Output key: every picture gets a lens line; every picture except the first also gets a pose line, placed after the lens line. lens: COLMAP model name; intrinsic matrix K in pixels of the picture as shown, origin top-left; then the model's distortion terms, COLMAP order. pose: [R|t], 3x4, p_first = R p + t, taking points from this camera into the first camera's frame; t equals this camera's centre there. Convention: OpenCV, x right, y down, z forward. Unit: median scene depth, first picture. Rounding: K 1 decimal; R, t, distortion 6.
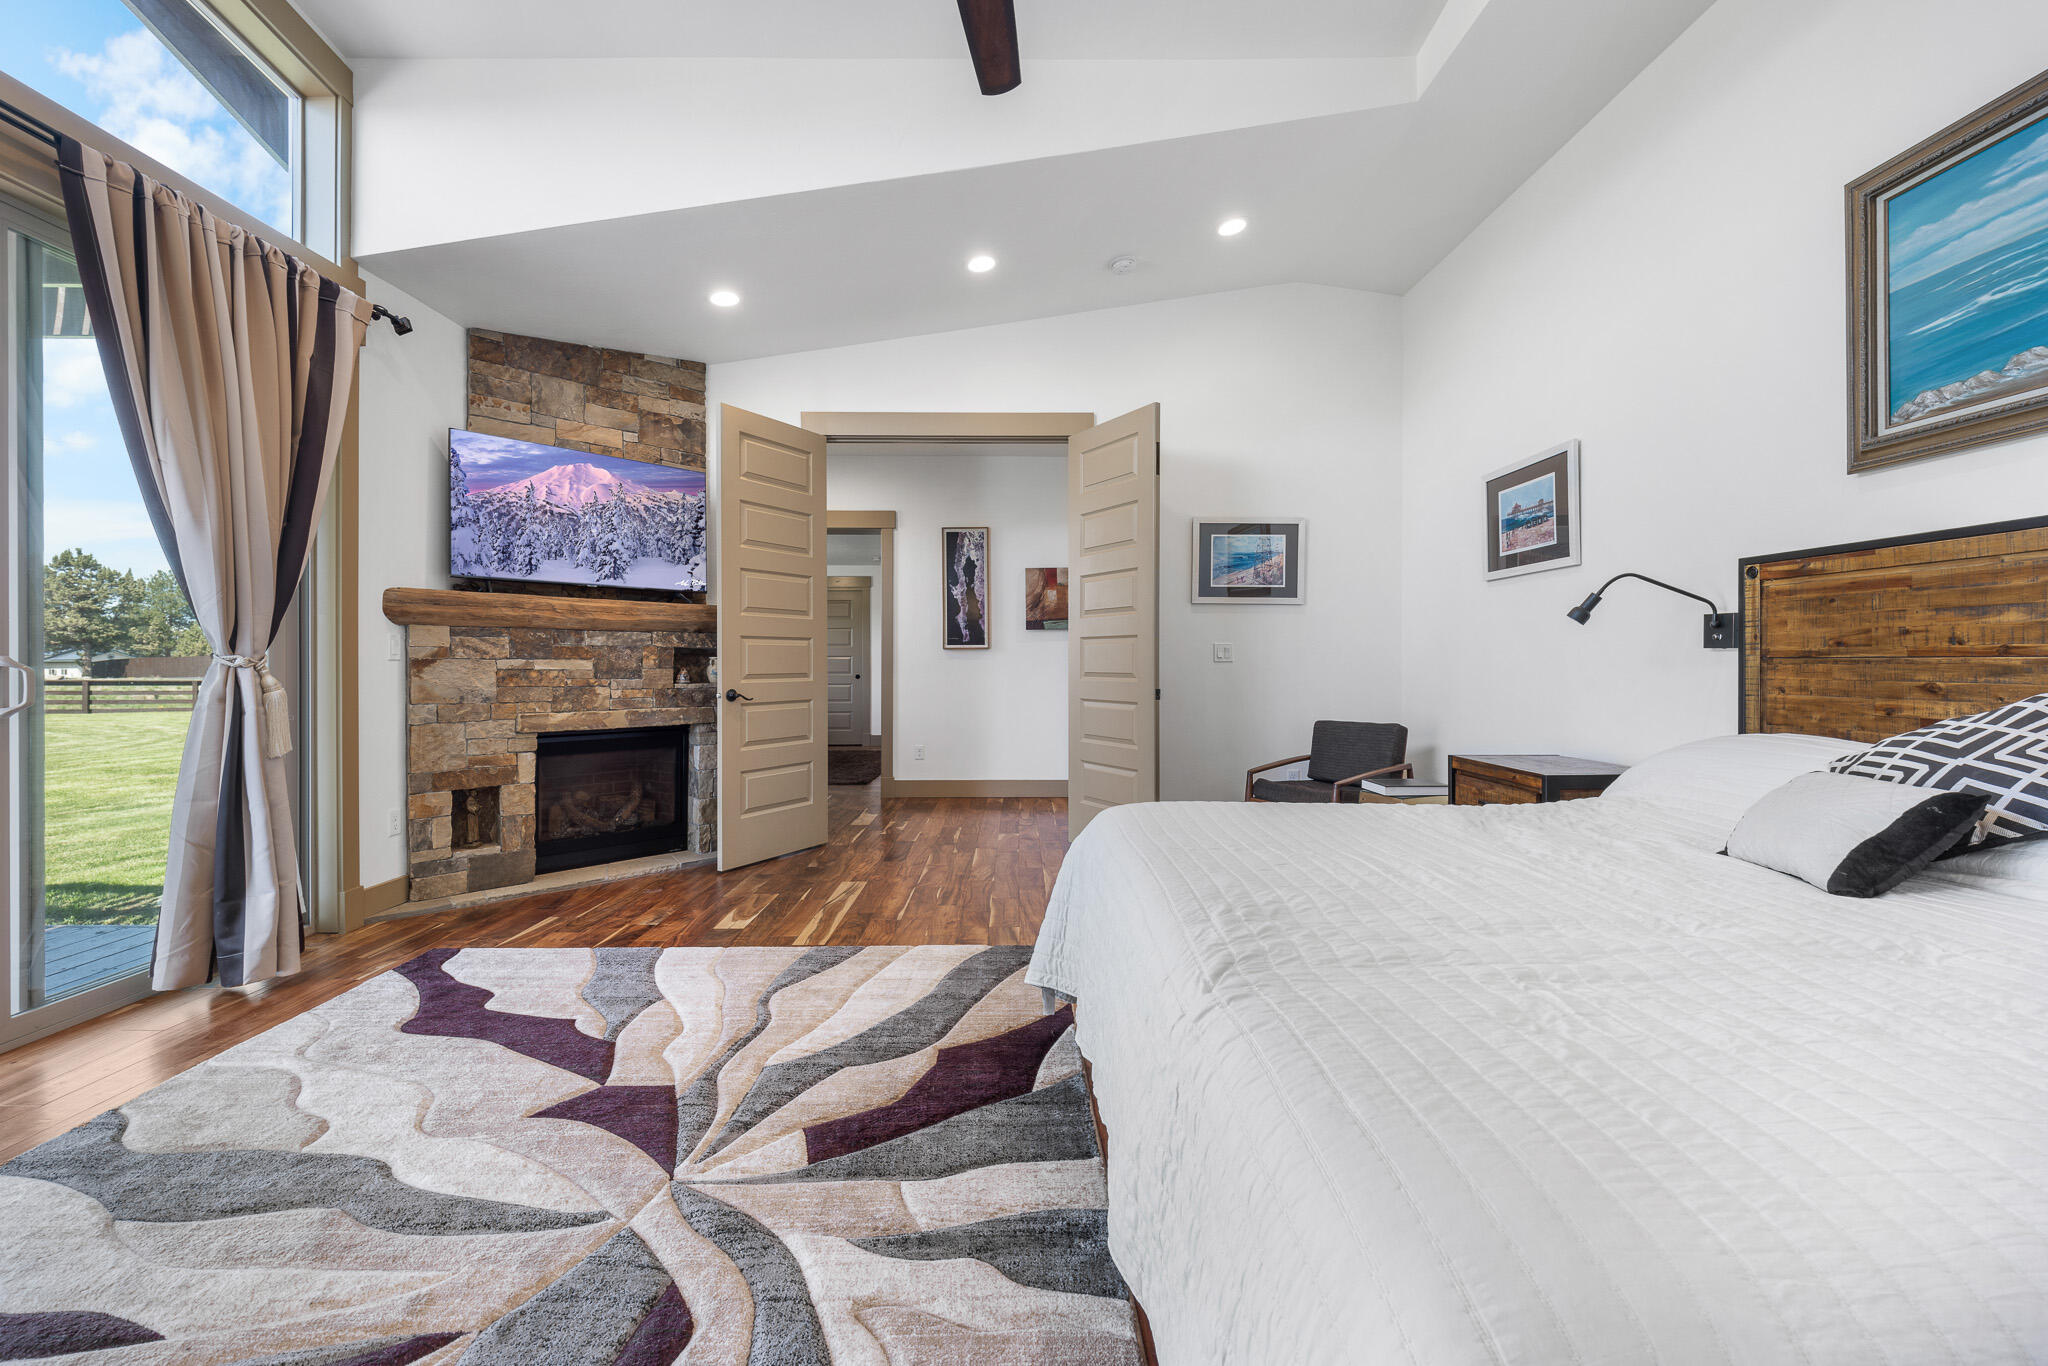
lens RADIAL K [[793.6, 0, 1003.8], [0, 793.6, 667.2], [0, 0, 1]] dist [-0.003557, 0.000692]
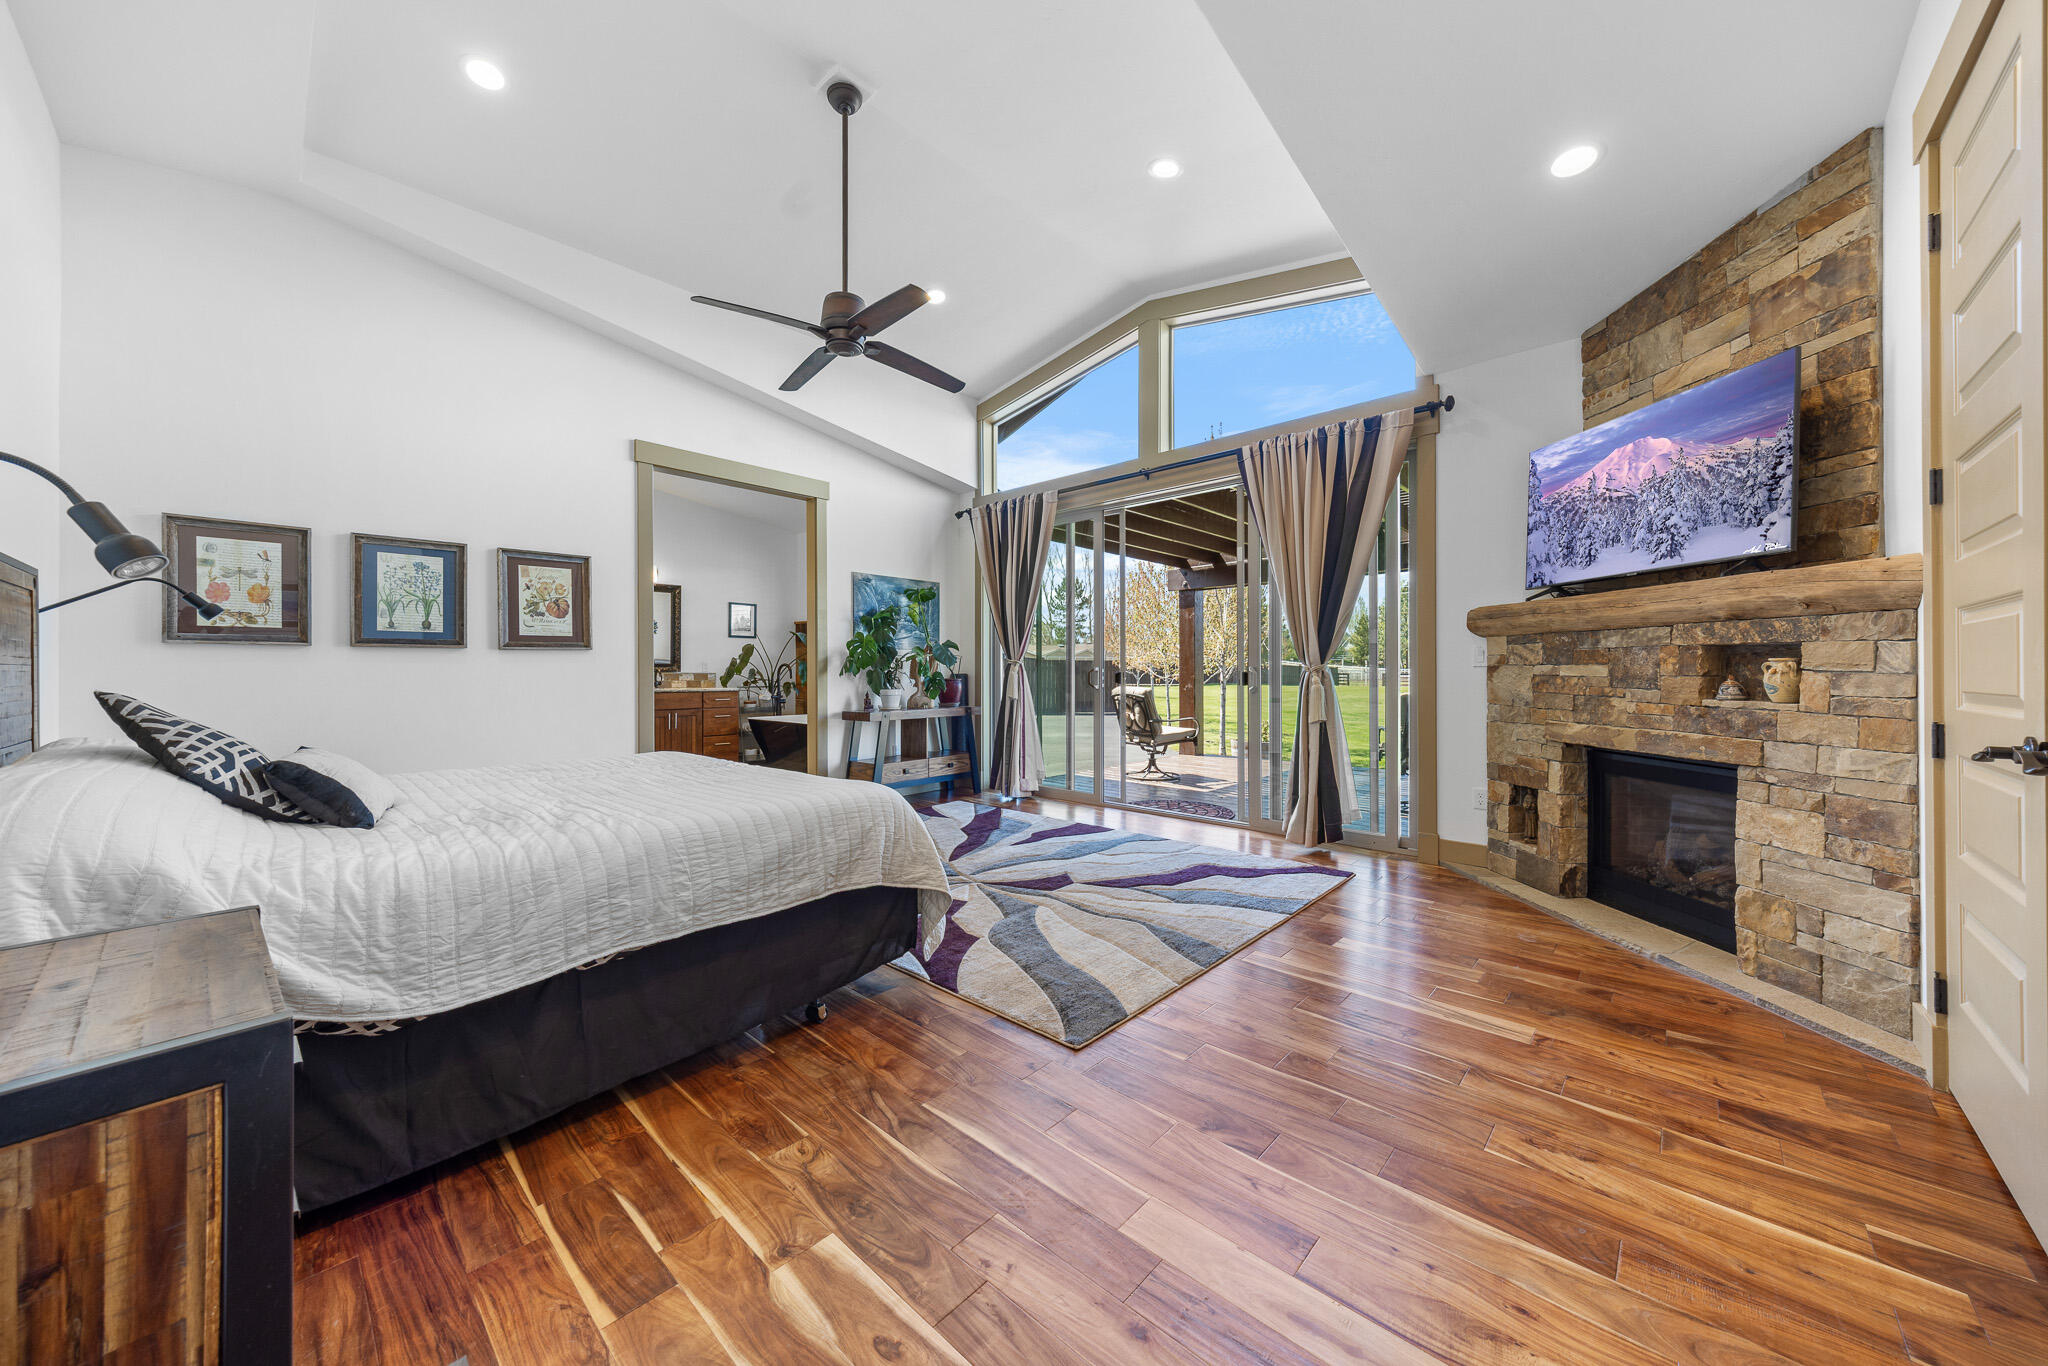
lens RADIAL K [[715.1, 0, 1035.8], [0, 715.1, 677.8], [0, 0, 1]] dist [-0.017353, -0.000357]
pose [[-0.662778, 0.006483, -0.748788, 0.498902], [-0.004139, 0.999916, 0.012321, -0.002605], [0.748804, 0.011266, -0.662696, 1.179871]]
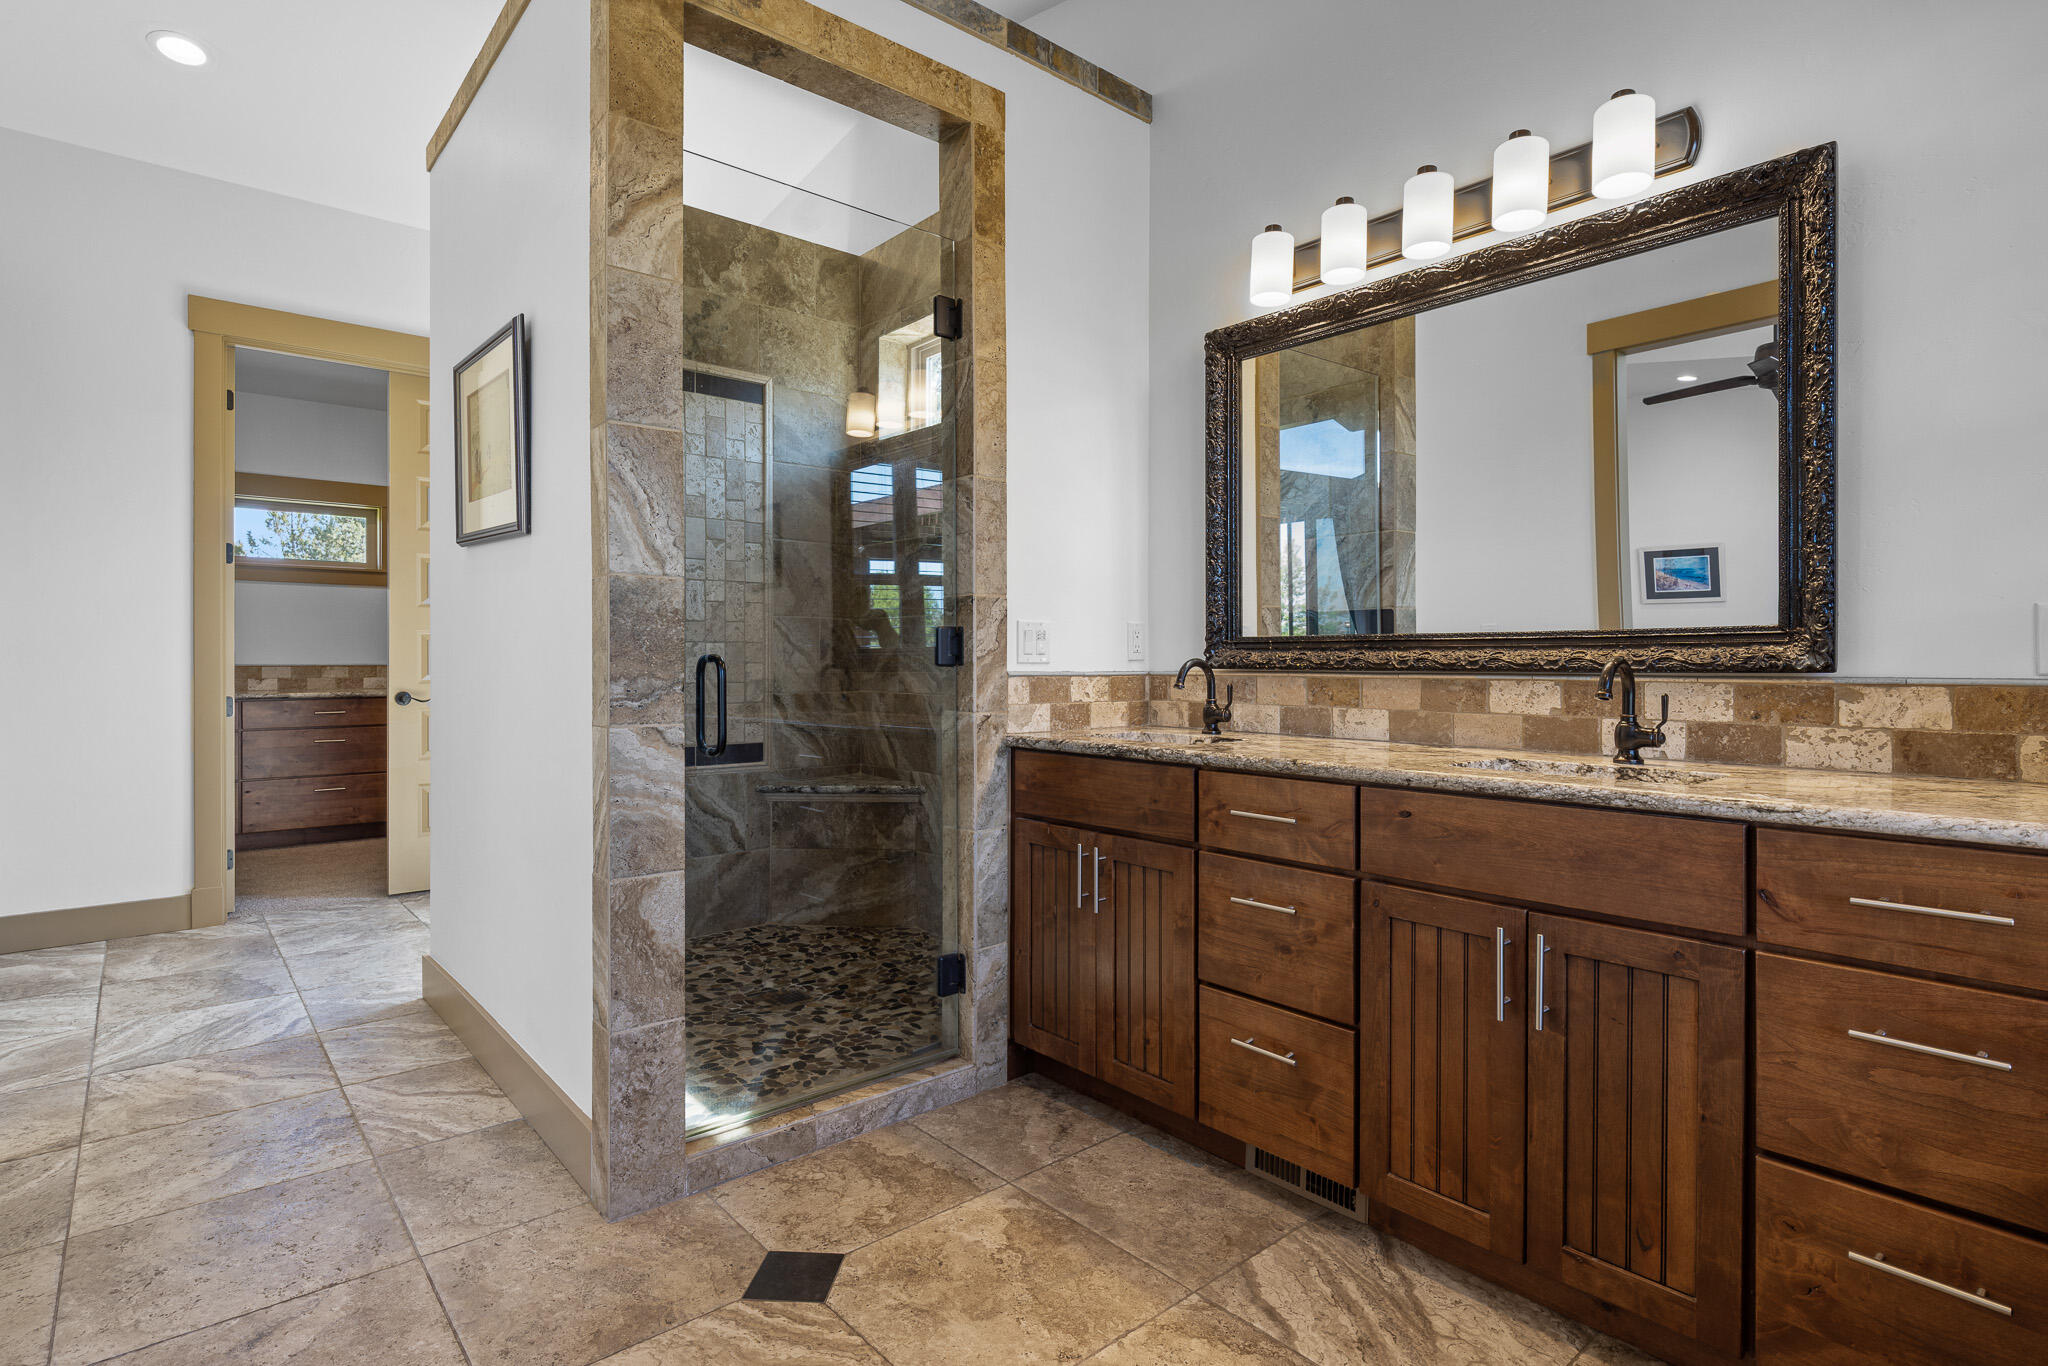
lens RADIAL K [[1016.9, 0, 1015.9], [0, 1016.9, 661.9], [0, 0, 1]] dist [0.004545, -0.000207]
pose [[-0.648157, -0.000714, 0.761506, -0.459553], [0.003248, 0.999988, 0.003703, 0.000124], [-0.761499, 0.004874, -0.648147, -0.334144]]
